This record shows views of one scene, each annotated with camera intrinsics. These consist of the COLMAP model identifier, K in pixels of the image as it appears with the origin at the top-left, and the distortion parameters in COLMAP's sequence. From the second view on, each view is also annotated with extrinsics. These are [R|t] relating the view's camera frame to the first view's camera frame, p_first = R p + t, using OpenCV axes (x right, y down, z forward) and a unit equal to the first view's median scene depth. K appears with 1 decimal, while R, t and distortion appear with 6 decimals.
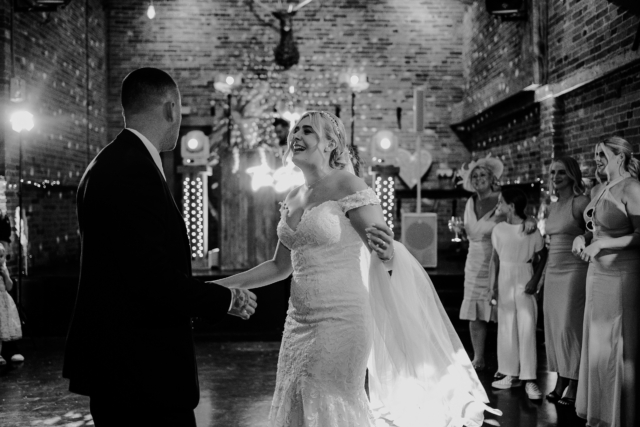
lens RADIAL K [[668.4, 0, 320.0], [0, 668.4, 213.5], [0, 0, 1]] dist [0.001760, 0.008758]
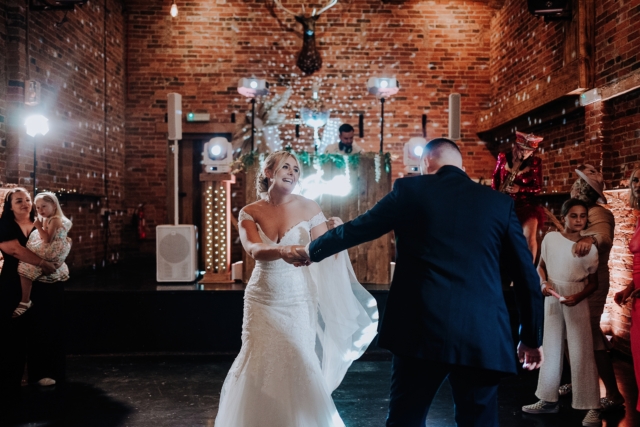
lens RADIAL K [[647.3, 0, 320.0], [0, 647.3, 213.5], [0, 0, 1]] dist [0.001209, 0.026886]
pose [[0.999946, 0.003548, -0.009795, -0.027700], [-0.003662, 0.999925, -0.011690, -0.003690], [0.009752, 0.011725, 0.999884, 0.068601]]
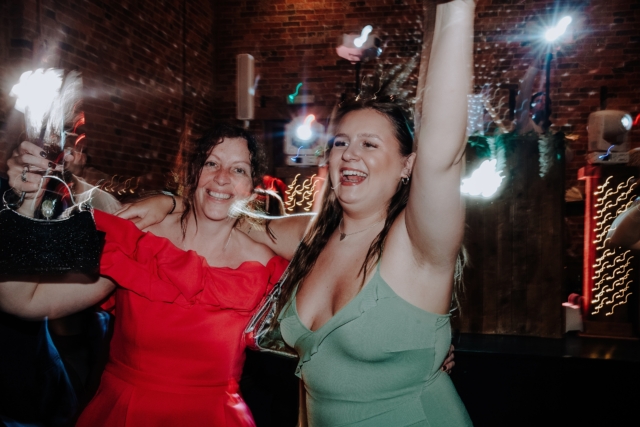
lens RADIAL K [[638.5, 0, 320.0], [0, 638.5, 213.5], [0, 0, 1]] dist [0.006569, 0.019467]
pose [[0.973998, 0.010552, -0.226313, -0.022031], [-0.013204, 0.999861, -0.010210, -0.015835], [0.226173, 0.012933, 0.974001, 0.324305]]
